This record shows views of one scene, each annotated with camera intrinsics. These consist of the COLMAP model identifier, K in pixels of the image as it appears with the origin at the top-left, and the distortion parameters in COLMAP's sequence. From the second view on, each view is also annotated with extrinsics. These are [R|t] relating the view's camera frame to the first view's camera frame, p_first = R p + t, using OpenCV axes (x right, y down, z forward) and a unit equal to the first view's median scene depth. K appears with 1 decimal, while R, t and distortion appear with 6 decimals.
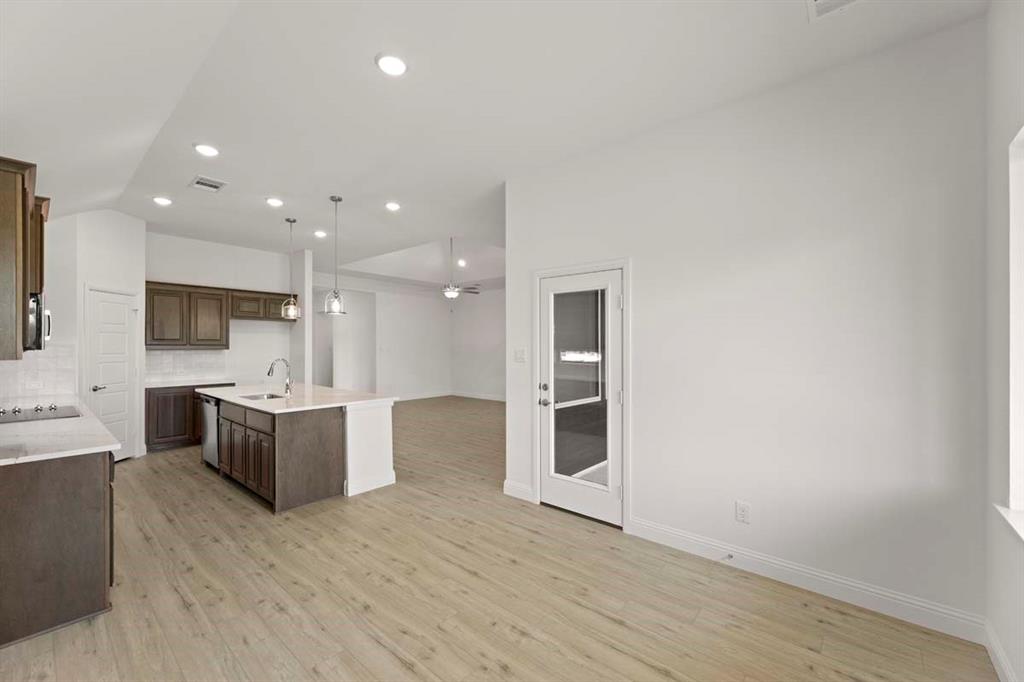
lens RADIAL K [[410.2, 0, 511.4], [0, 410.2, 343.3], [0, 0, 1]] dist [0.002317, -0.000074]
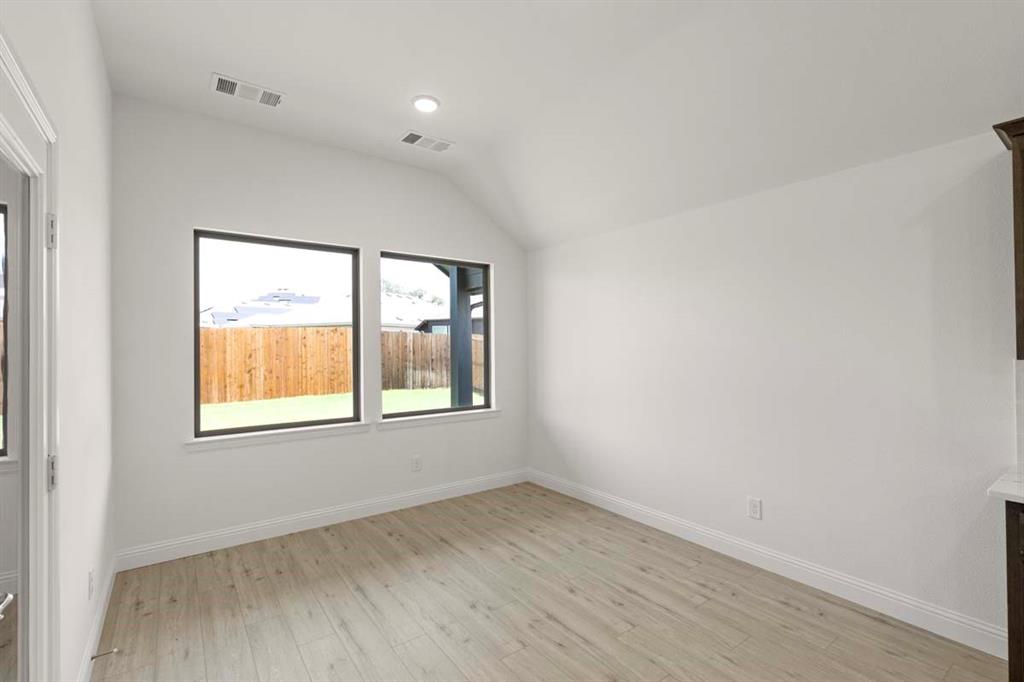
lens RADIAL K [[465.8, 0, 512.0], [0, 465.8, 343.7], [0, 0, 1]] dist [0.000128, 0.000002]
pose [[-0.973043, 0.003211, 0.230601, -0.396352], [0.000915, 0.999949, -0.010063, 0.021494], [-0.230622, -0.009581, -0.972996, 2.049737]]
